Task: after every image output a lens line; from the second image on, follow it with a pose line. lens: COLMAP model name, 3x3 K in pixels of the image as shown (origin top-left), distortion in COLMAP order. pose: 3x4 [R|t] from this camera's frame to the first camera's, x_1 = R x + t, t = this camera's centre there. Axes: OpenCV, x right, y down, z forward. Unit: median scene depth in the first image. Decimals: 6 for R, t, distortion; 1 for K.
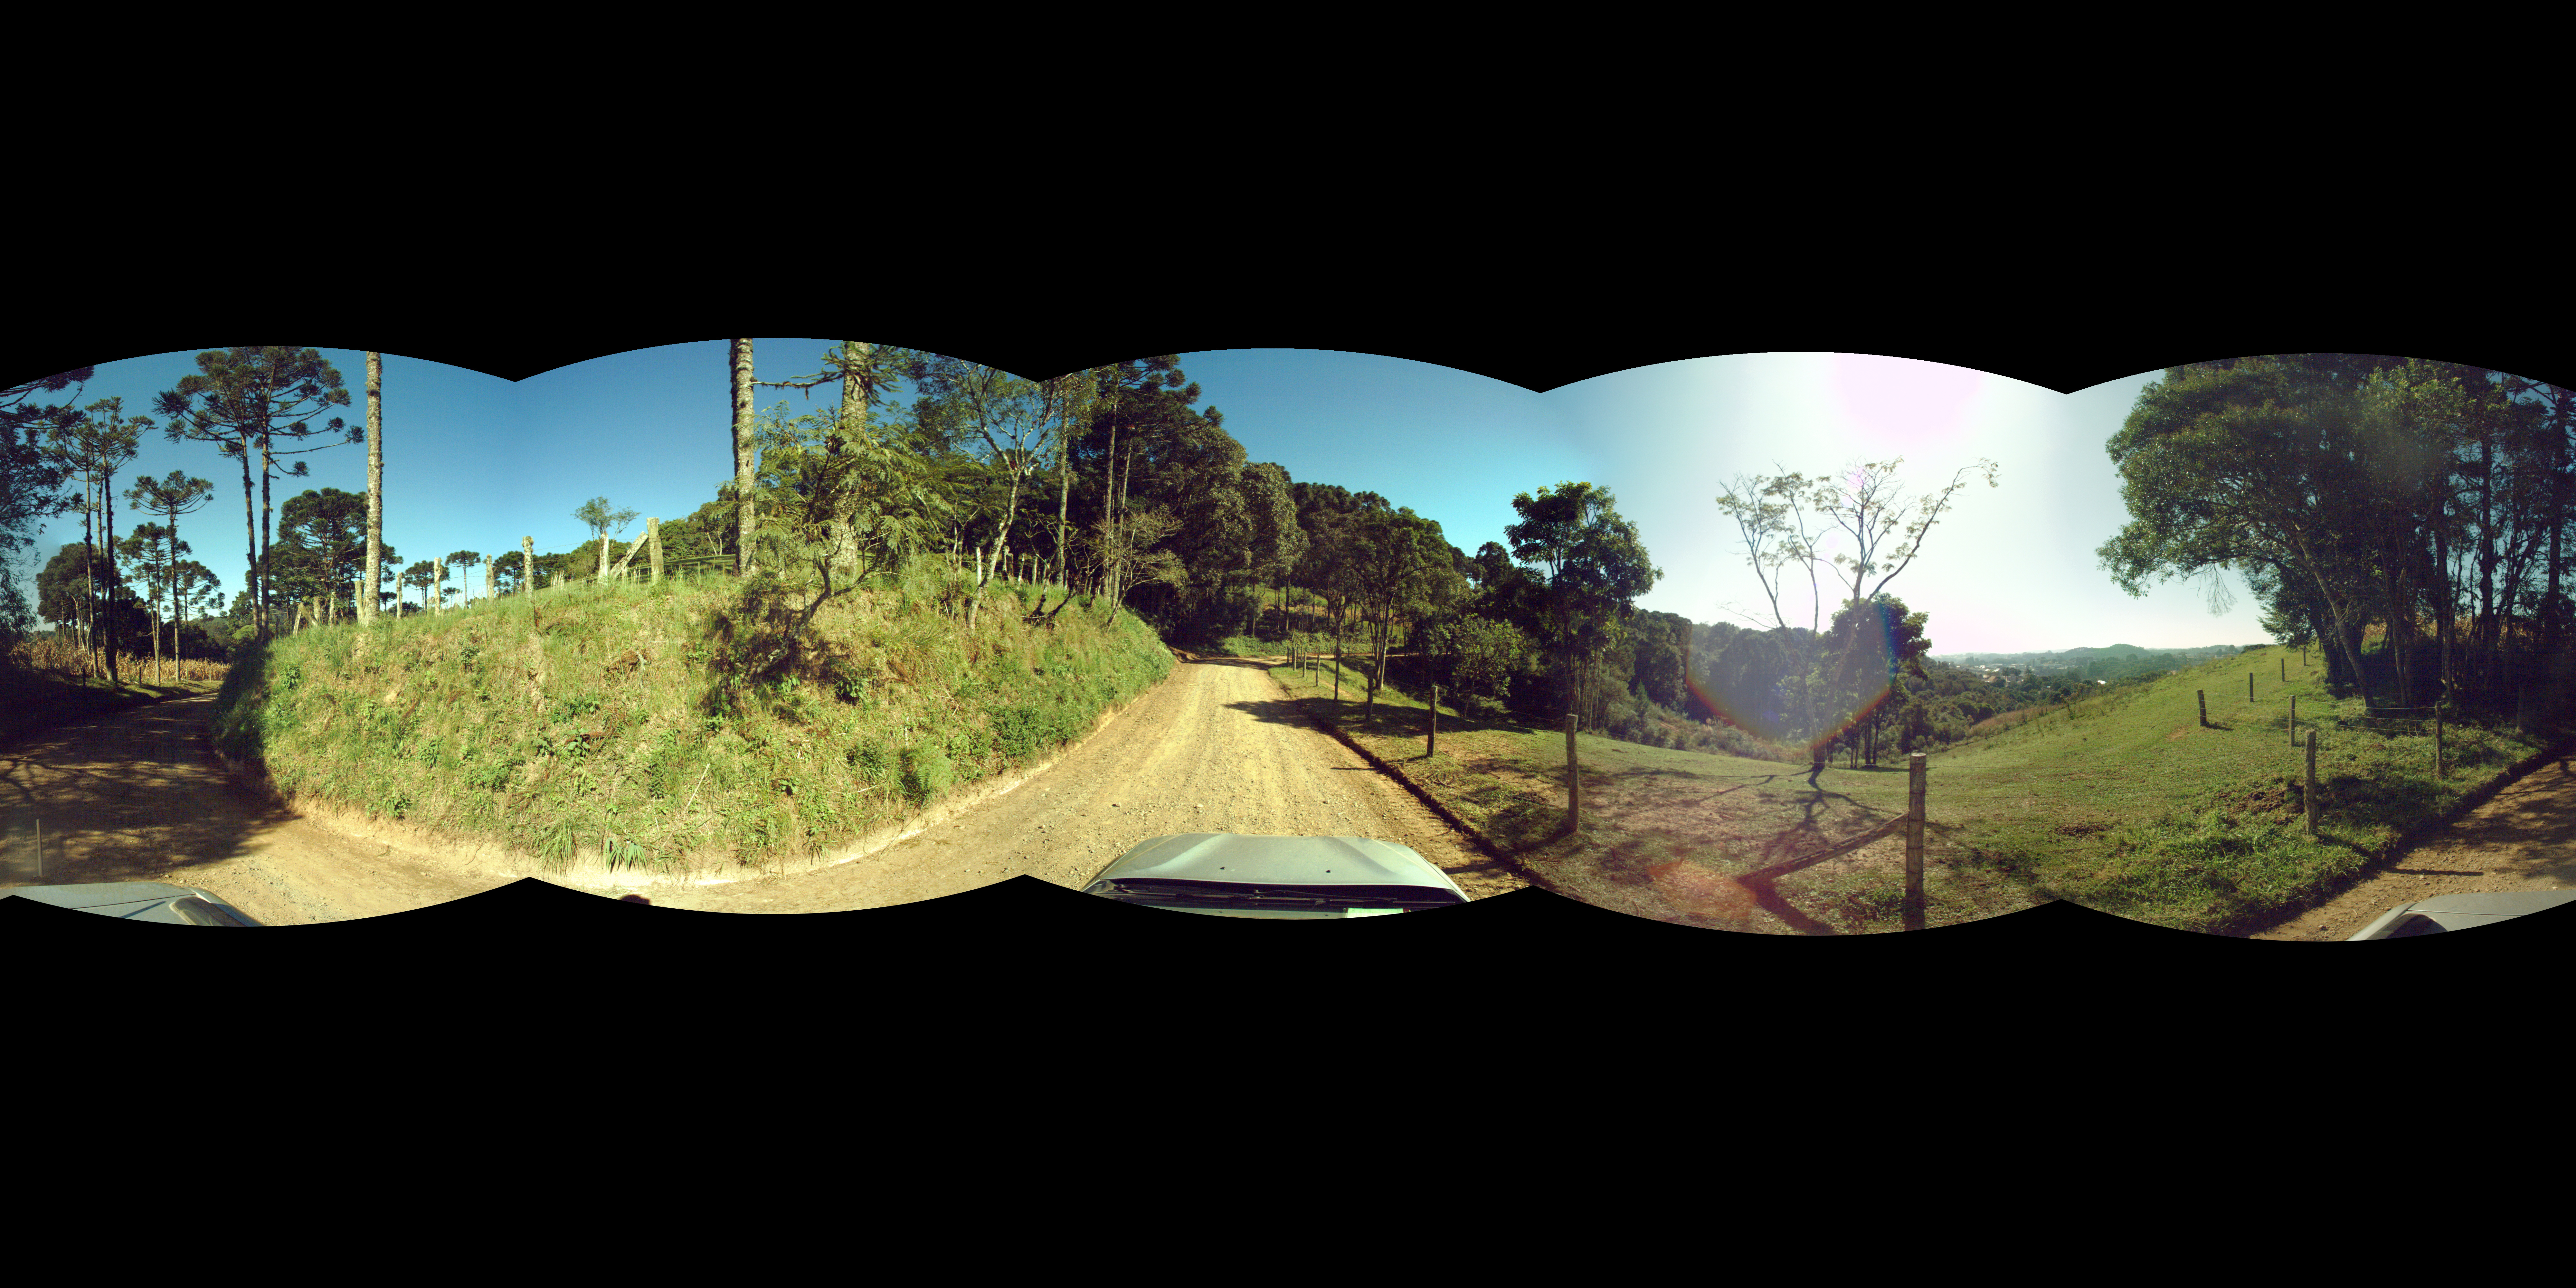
lens RADIAL K [[10308.8, 0, 1288.0], [0, 10308.8, 644.0], [0, 0, 1]] dist [0.000045, 2.283877]
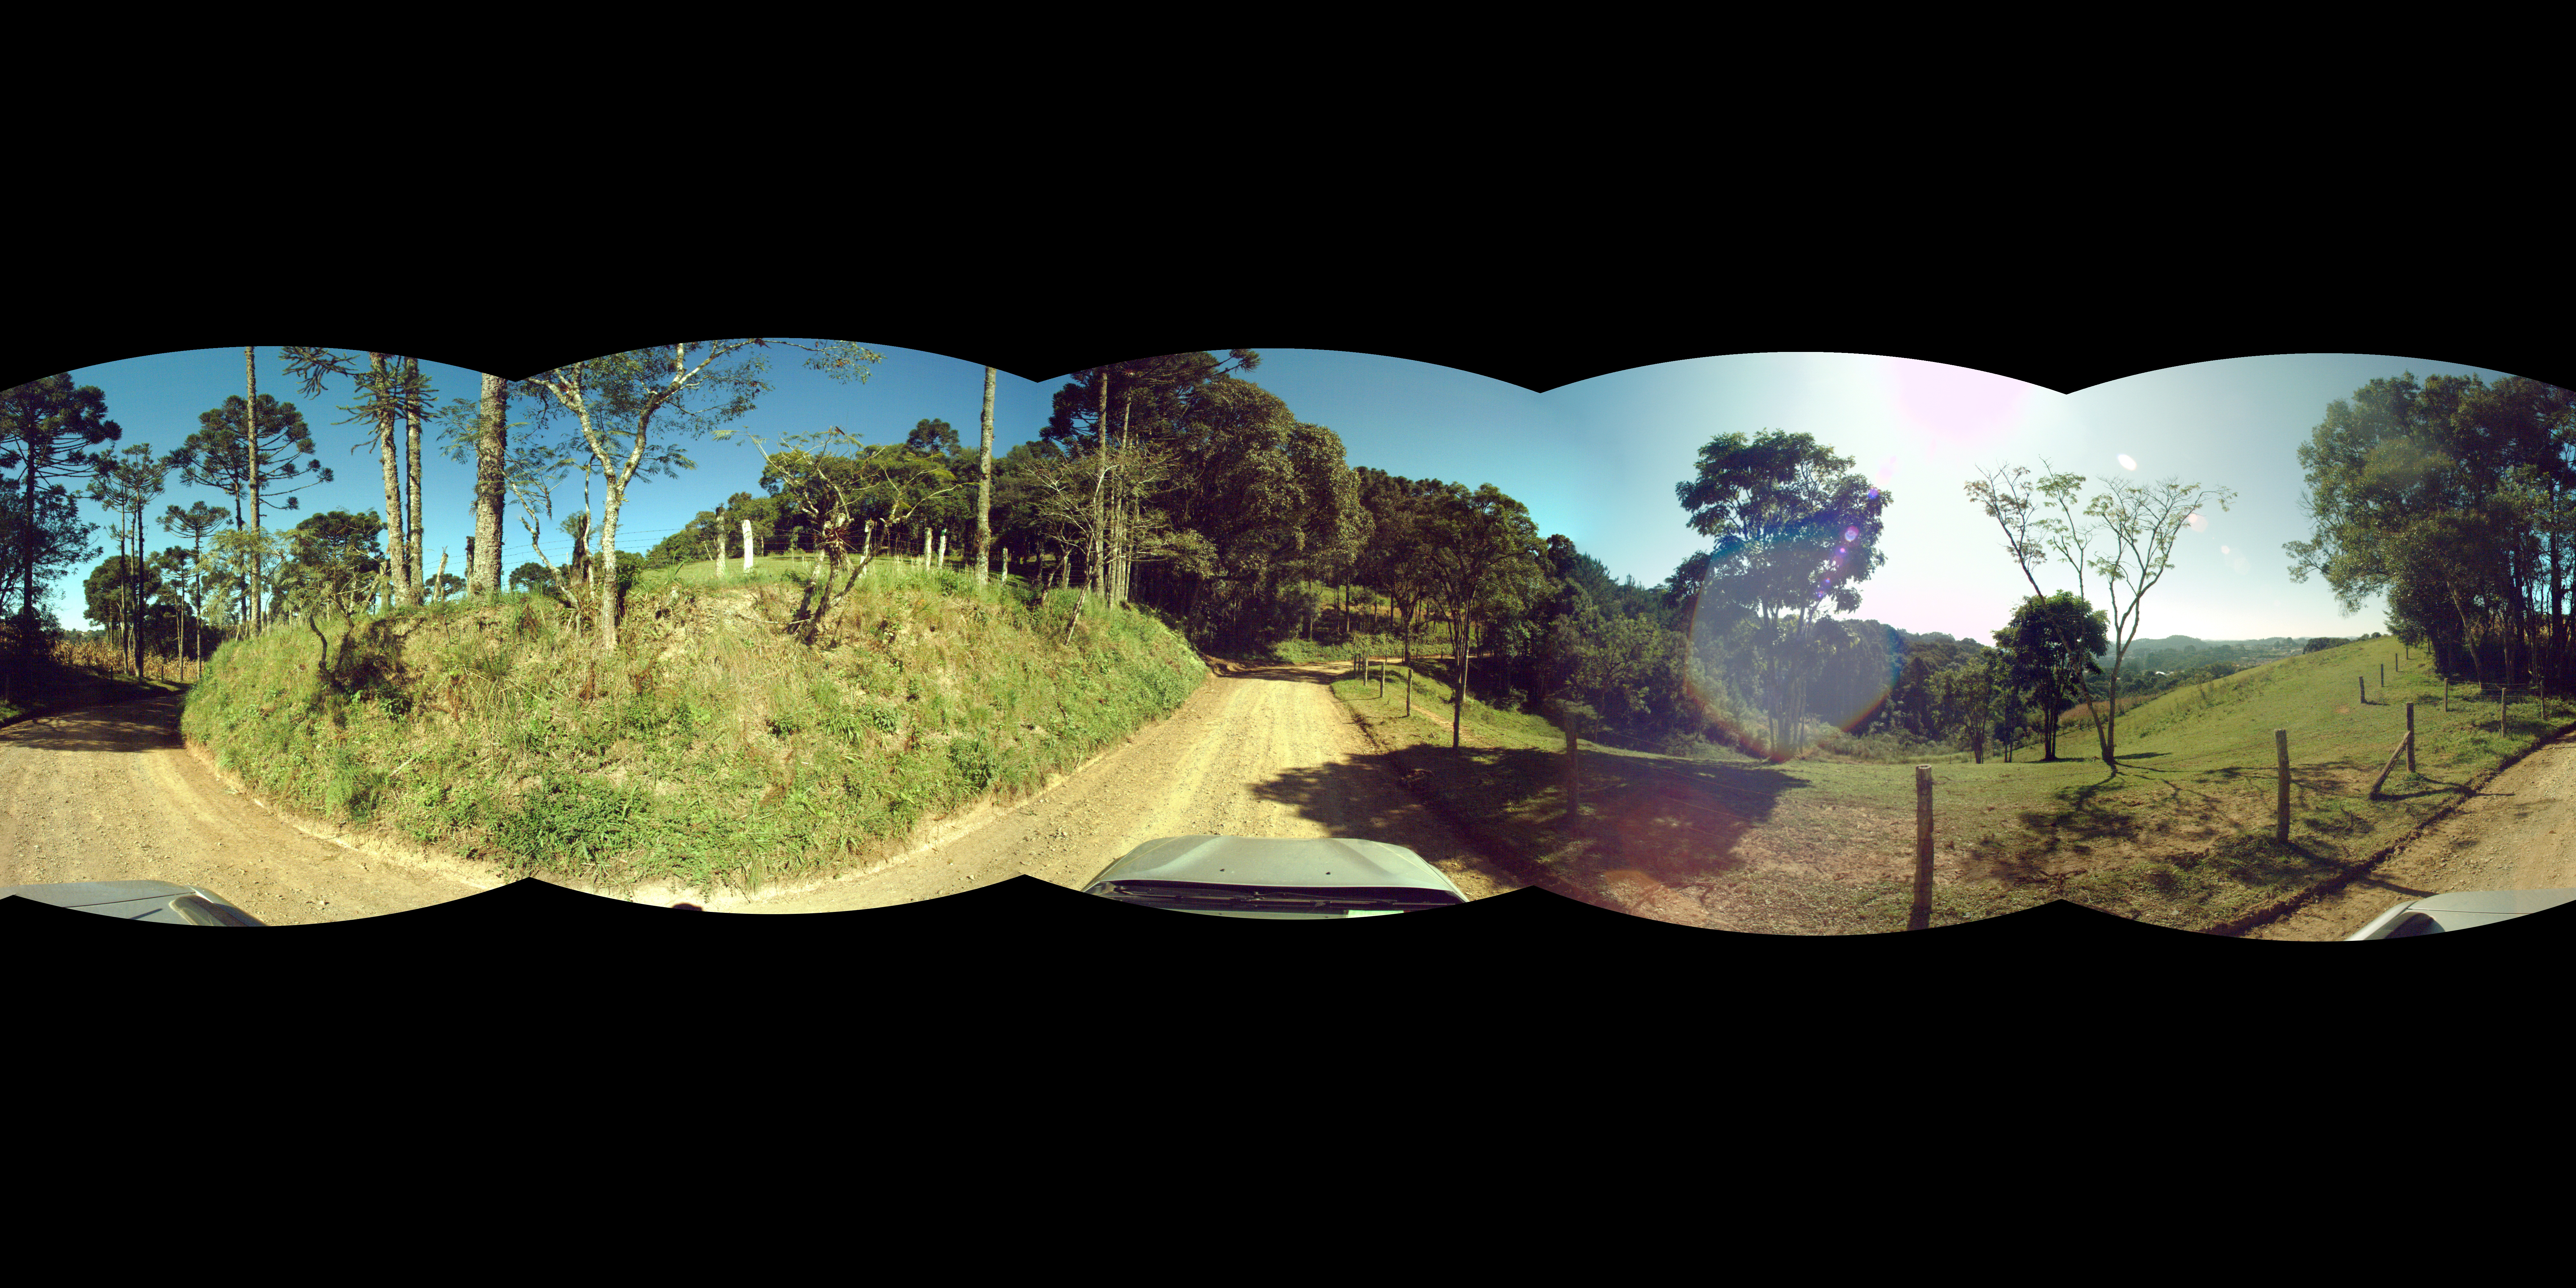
lens RADIAL K [[10308.8, 0, 1288.0], [0, 10308.8, 644.0], [0, 0, 1]] dist [0.000045, 2.283877]
pose [[0.999682, -0.024576, -0.005573, -0.000521], [0.024575, 0.999698, -0.000381, -0.000161], [0.005580, 0.000243, 0.999984, 0.165101]]
